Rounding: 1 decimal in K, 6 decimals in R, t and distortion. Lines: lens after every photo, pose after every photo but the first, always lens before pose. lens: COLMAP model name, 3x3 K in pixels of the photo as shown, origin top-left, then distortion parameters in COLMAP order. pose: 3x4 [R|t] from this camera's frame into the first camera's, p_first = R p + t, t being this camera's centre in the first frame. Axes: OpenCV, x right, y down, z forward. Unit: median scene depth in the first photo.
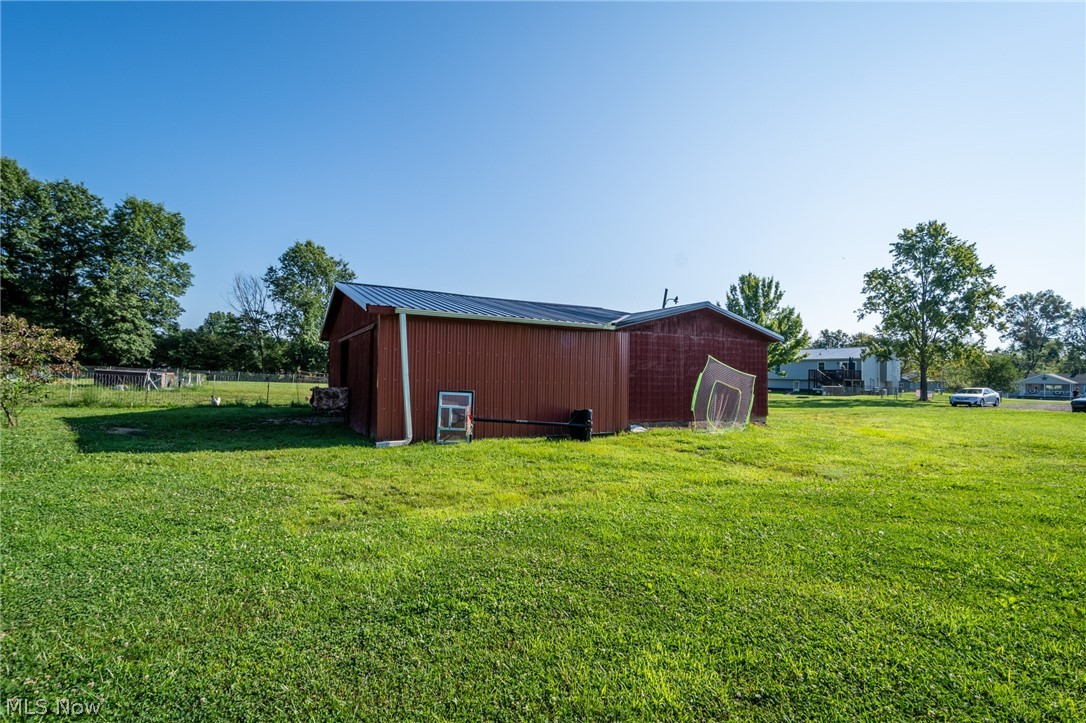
lens RADIAL K [[473.0, 0, 538.3], [0, 473.0, 369.9], [0, 0, 1]] dist [0.013989, -0.001769]
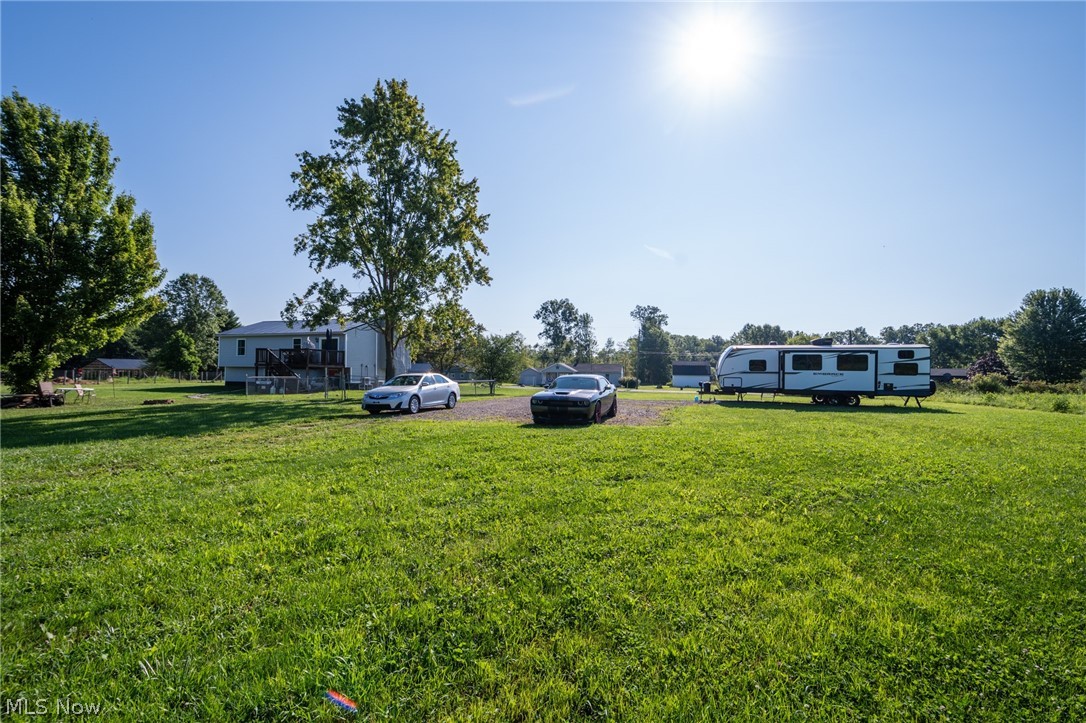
lens RADIAL K [[473.0, 0, 533.0], [0, 473.0, 364.3], [0, 0, 1]] dist [0.013989, -0.001769]
pose [[0.741896, 0.005076, 0.670496, 0.434139], [-0.004602, 0.999986, -0.002478, 0.018495], [-0.670500, -0.001247, 0.741909, 0.358585]]
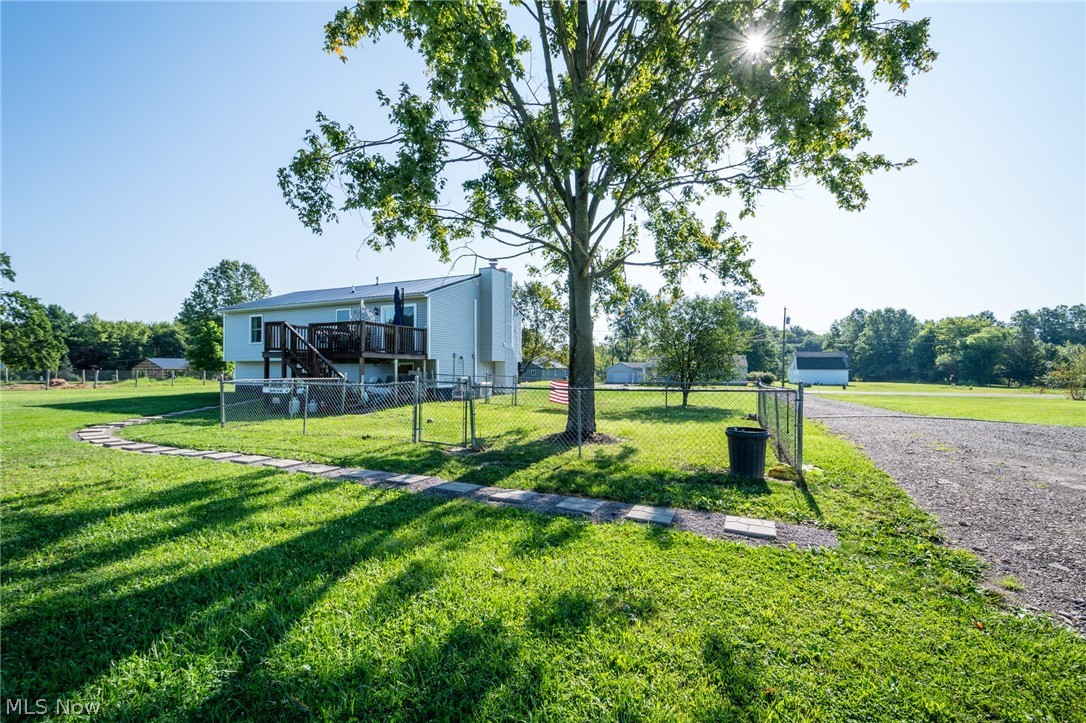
lens RADIAL K [[473.0, 0, 536.4], [0, 473.0, 362.5], [0, 0, 1]] dist [0.013989, -0.001769]
pose [[0.796515, -0.006218, 0.604587, 0.525752], [0.006730, 0.999976, 0.001418, 0.024702], [-0.604581, 0.002939, 0.796538, 0.669574]]
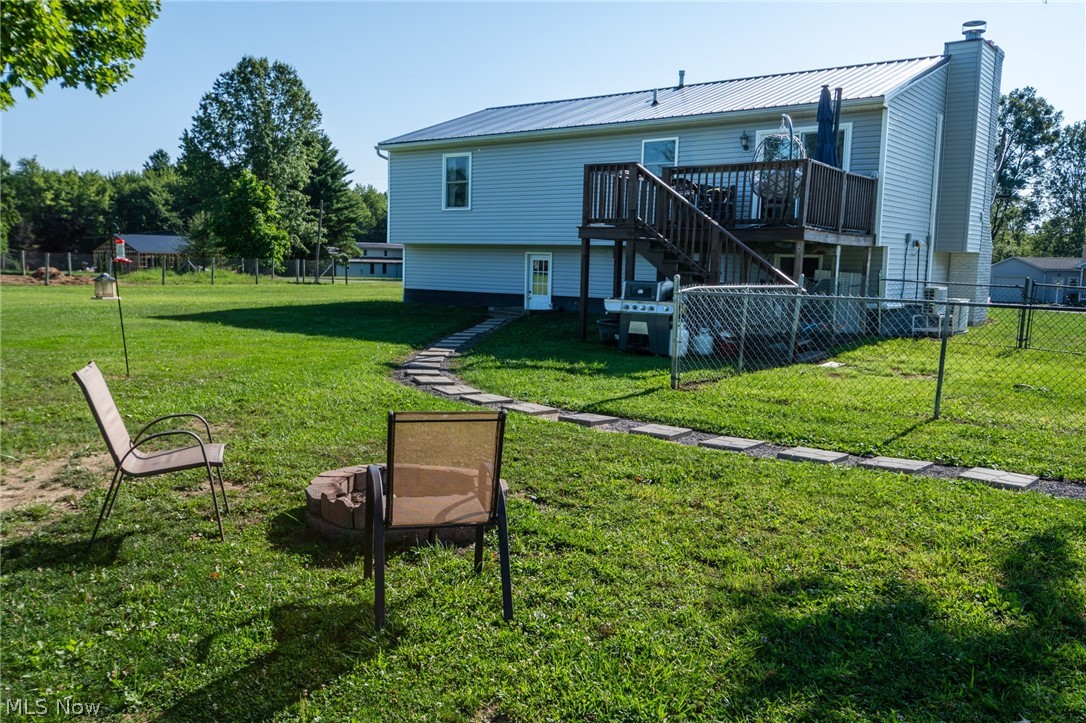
lens RADIAL K [[900.2, 0, 536.6], [0, 900.2, 360.7], [0, 0, 1]] dist [0.009198, 0.005775]
pose [[0.910923, -0.040664, 0.410567, 0.443929], [-0.010910, 0.992409, 0.122498, 0.024502], [-0.412431, -0.116066, 0.903565, 0.759559]]
